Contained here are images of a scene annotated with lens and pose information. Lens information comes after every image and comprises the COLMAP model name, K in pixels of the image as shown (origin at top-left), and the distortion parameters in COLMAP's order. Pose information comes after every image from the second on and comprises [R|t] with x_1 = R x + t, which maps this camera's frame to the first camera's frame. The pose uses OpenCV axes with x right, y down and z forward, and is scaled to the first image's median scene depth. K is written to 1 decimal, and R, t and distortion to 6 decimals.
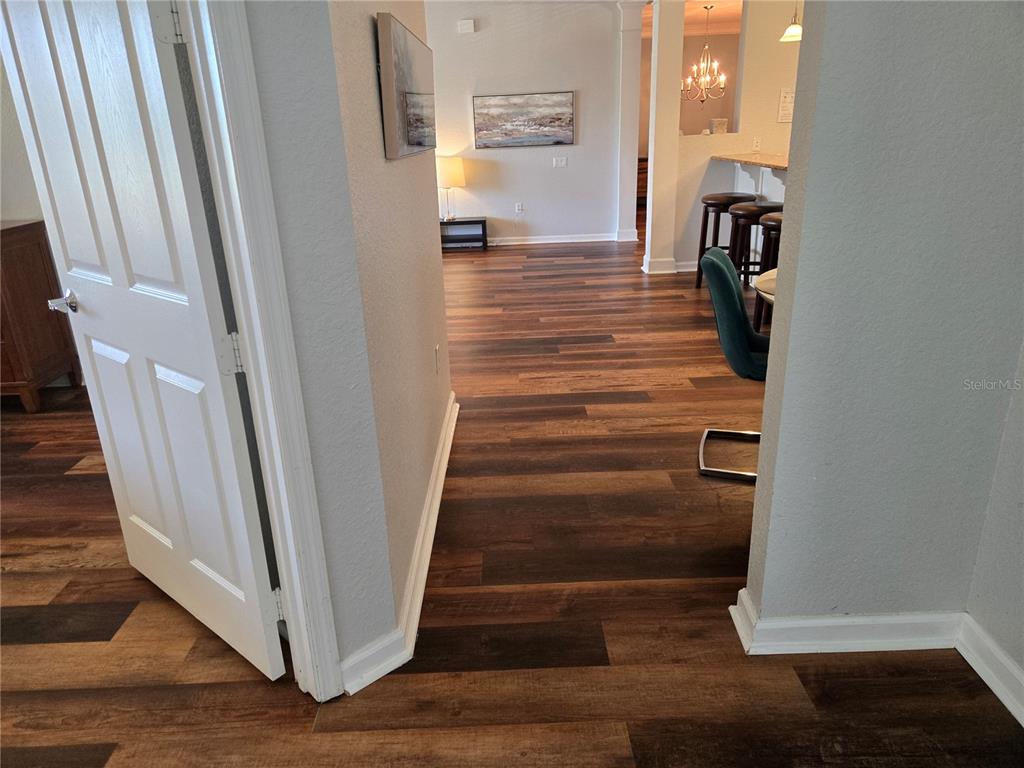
lens RADIAL K [[684.4, 0, 508.3], [0, 684.4, 367.5], [0, 0, 1]] dist [0.077143, -0.064168]
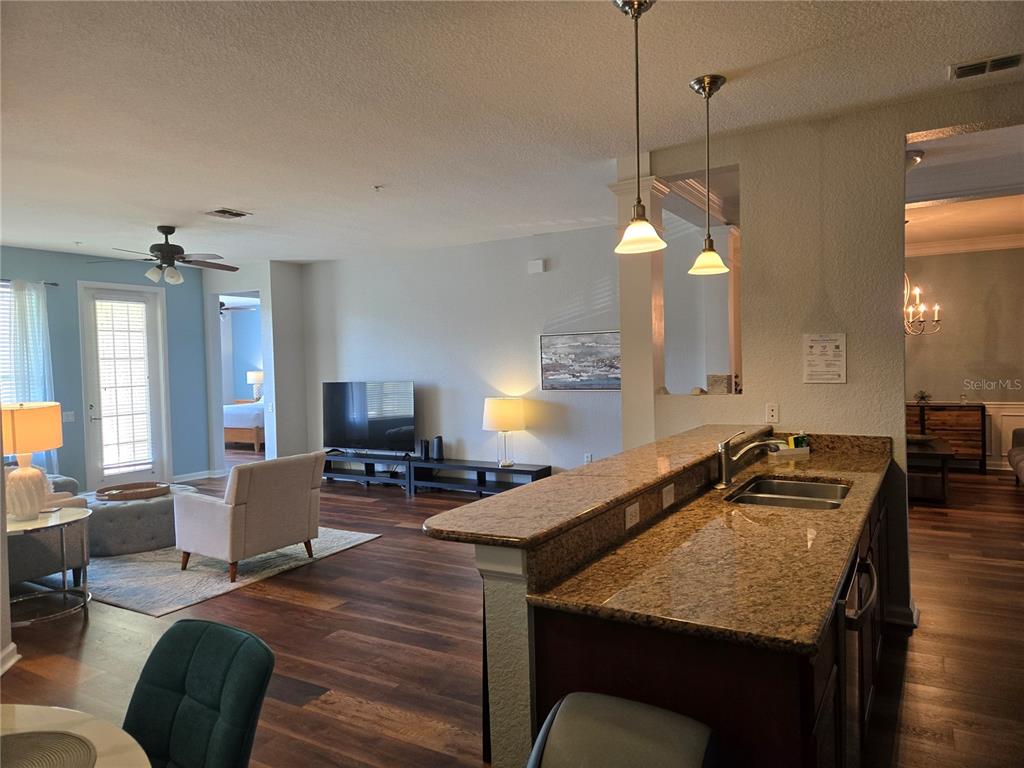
lens RADIAL K [[684.4, 0, 507.4], [0, 684.4, 372.2], [0, 0, 1]] dist [0.077143, -0.064168]
pose [[0.857393, 0.027456, -0.513929, 0.475402], [-0.176299, 0.953829, -0.243165, -0.155078], [0.483523, 0.299093, 0.822647, 0.330470]]
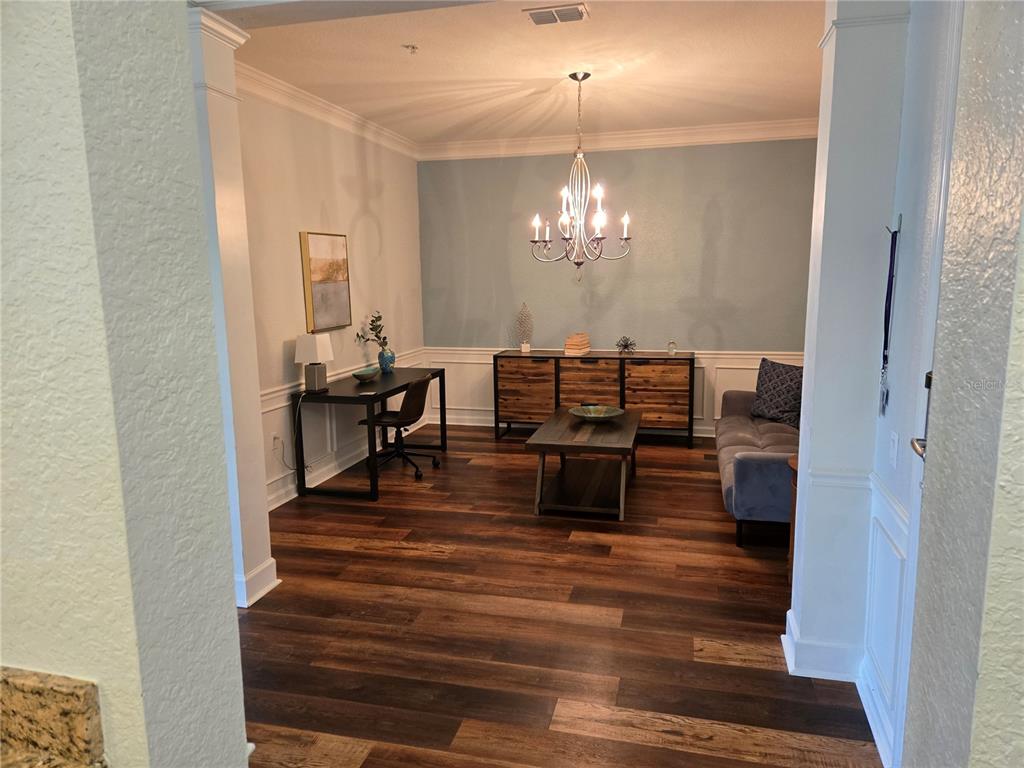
lens RADIAL K [[684.4, 0, 506.4], [0, 684.4, 385.8], [0, 0, 1]] dist [0.077143, -0.064168]
pose [[0.964085, 0.067047, -0.256994, 0.564748], [-0.109311, 0.982026, -0.153872, -0.350936], [0.242058, 0.176438, 0.954085, 0.868832]]
